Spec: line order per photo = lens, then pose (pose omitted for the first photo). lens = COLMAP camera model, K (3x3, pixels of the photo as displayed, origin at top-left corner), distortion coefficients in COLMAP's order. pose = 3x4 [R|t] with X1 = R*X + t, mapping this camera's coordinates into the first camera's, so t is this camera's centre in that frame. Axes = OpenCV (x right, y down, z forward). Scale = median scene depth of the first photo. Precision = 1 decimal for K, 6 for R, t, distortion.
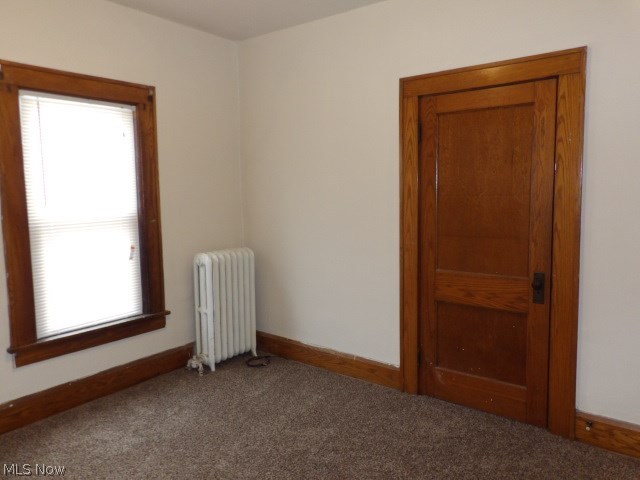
lens RADIAL K [[470.2, 0, 320.0], [0, 470.2, 240.0], [0, 0, 1]] dist [-0.003011, 0.012084]
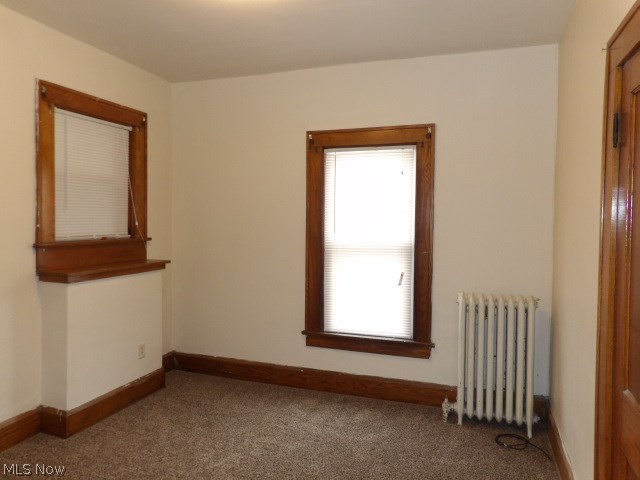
lens RADIAL K [[470.2, 0, 320.0], [0, 470.2, 240.0], [0, 0, 1]] dist [-0.003011, 0.012084]
pose [[0.316186, 0.061681, -0.946690, 0.565320], [-0.113343, 0.993193, 0.026856, -0.071743], [0.941902, 0.098809, 0.321025, 0.459338]]
